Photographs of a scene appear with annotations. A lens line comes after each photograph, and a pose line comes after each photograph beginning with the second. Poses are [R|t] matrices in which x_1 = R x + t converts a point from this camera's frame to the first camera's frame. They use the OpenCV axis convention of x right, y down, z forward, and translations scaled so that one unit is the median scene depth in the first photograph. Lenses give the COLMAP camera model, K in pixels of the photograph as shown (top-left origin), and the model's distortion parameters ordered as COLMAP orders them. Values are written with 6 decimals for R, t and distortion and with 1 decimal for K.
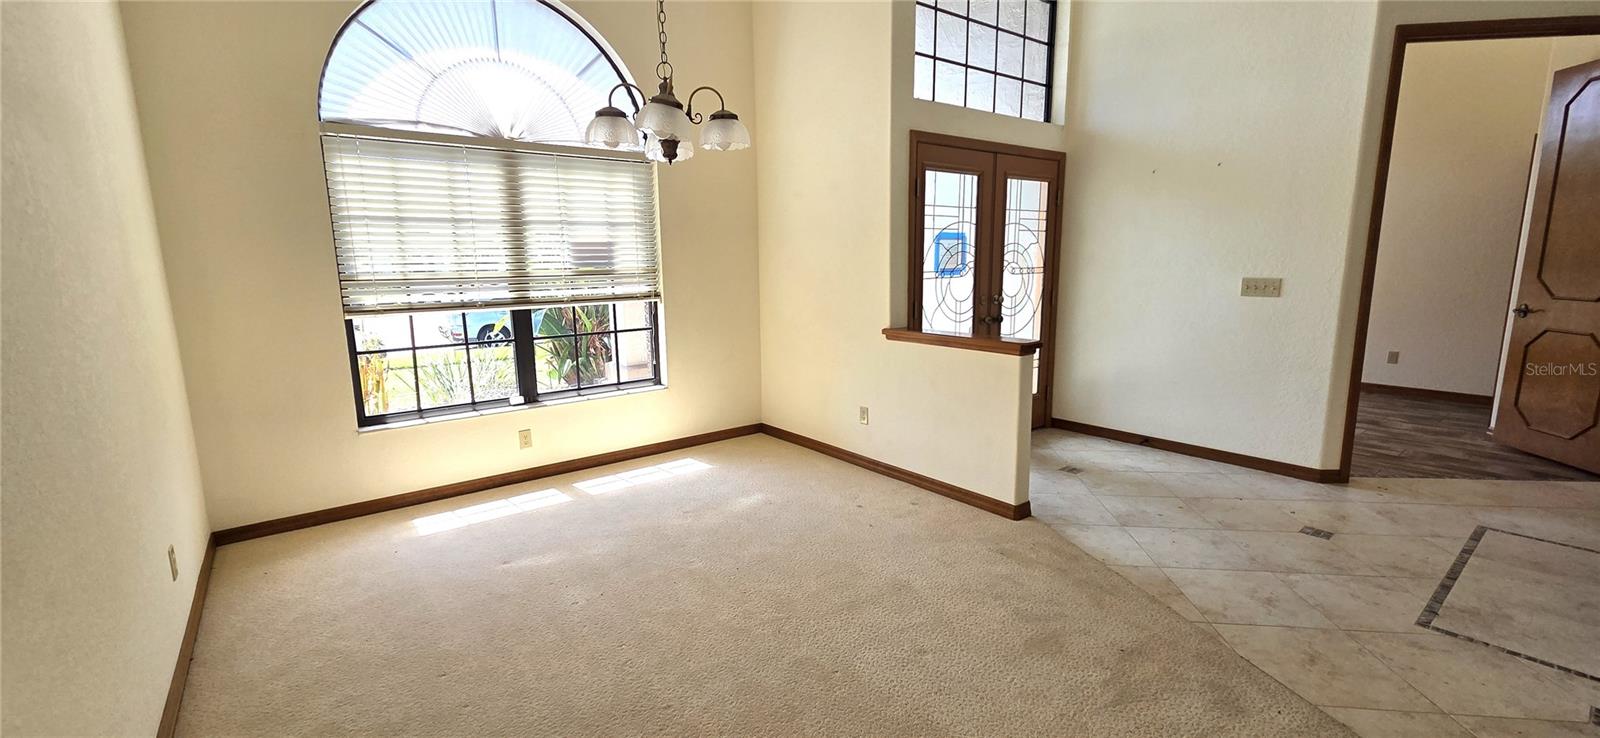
lens RADIAL K [[651.3, 0, 798.0], [0, 651.3, 369.7], [0, 0, 1]] dist [0.006665, -0.001882]
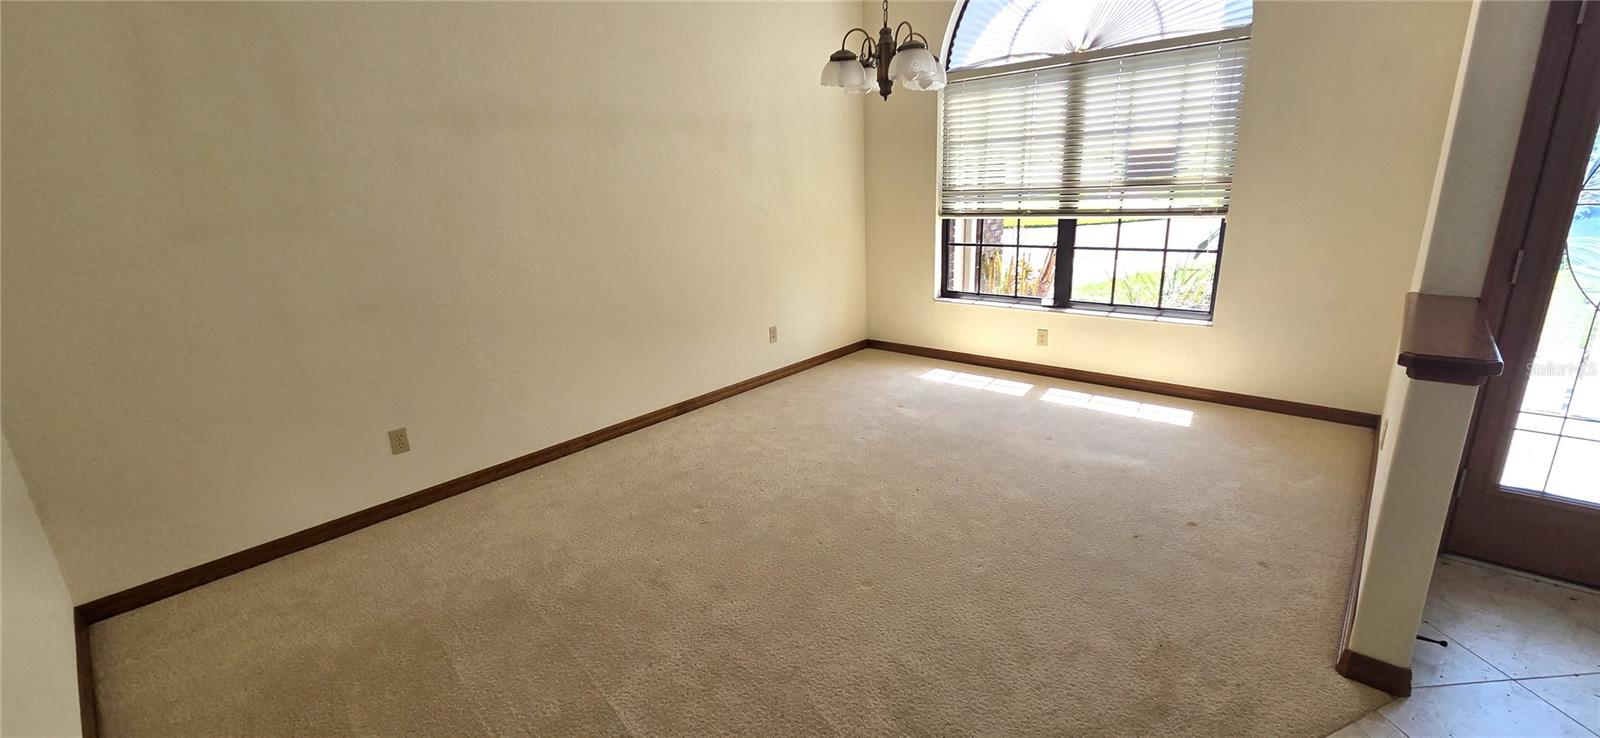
lens RADIAL K [[651.3, 0, 796.6], [0, 651.3, 368.7], [0, 0, 1]] dist [0.006665, -0.001882]
pose [[0.187542, 0.277104, -0.942360, 0.566180], [-0.123319, 0.958434, 0.257288, -0.077234], [0.974485, 0.067959, 0.213919, 0.352507]]
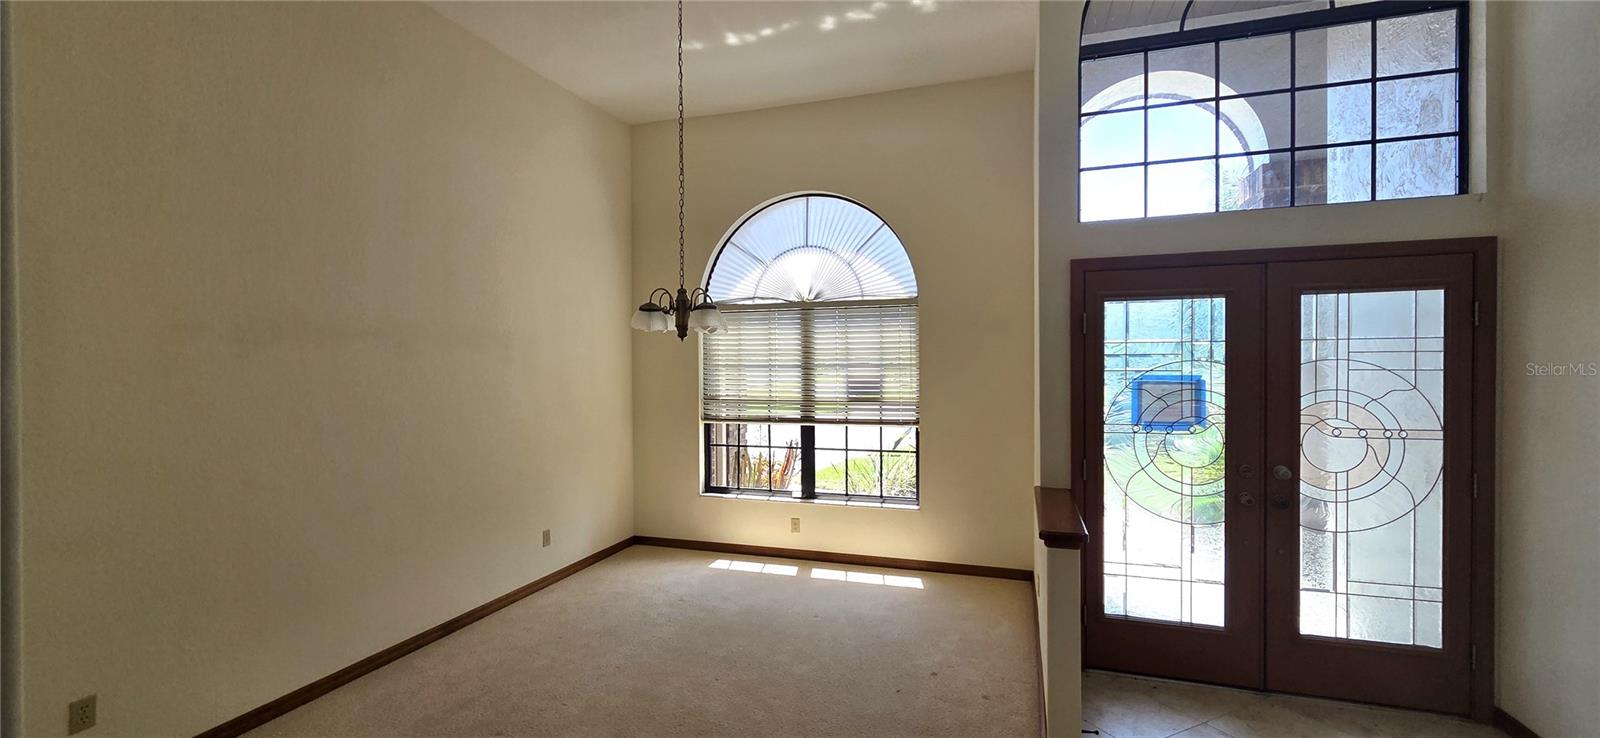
lens RADIAL K [[651.3, 0, 791.2], [0, 651.3, 374.7], [0, 0, 1]] dist [0.006665, -0.001882]
pose [[0.556926, 0.025210, -0.830179, 0.641244], [-0.139959, 0.988094, -0.063887, -0.104595], [0.818685, 0.151772, 0.553824, 0.228743]]
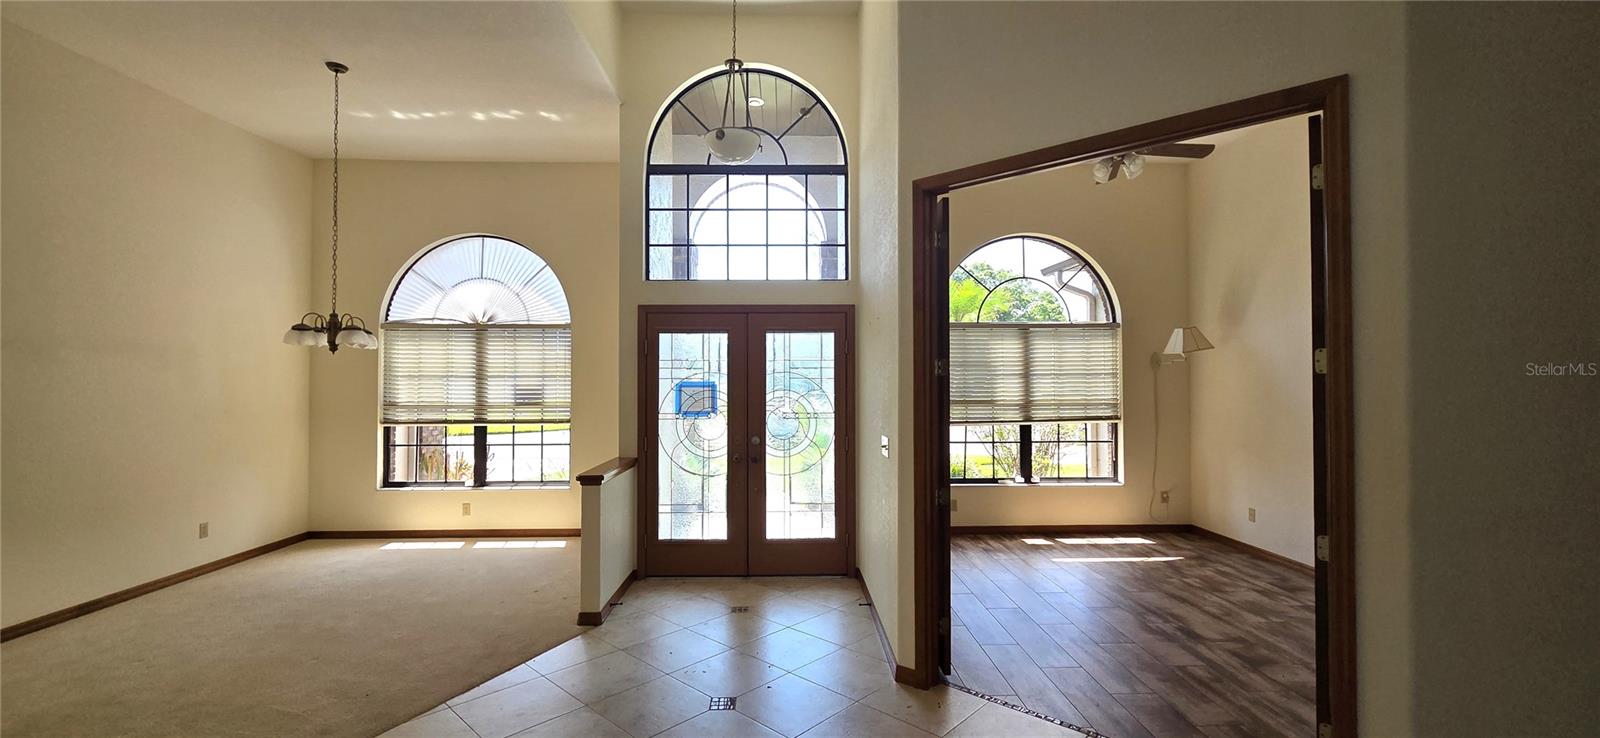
lens RADIAL K [[651.3, 0, 789.8], [0, 651.3, 369.7], [0, 0, 1]] dist [0.006665, -0.001882]
pose [[0.804405, 0.004727, -0.594062, 1.112215], [-0.109953, 0.983877, -0.141055, -0.085602], [0.583817, 0.178784, 0.791956, 0.160568]]
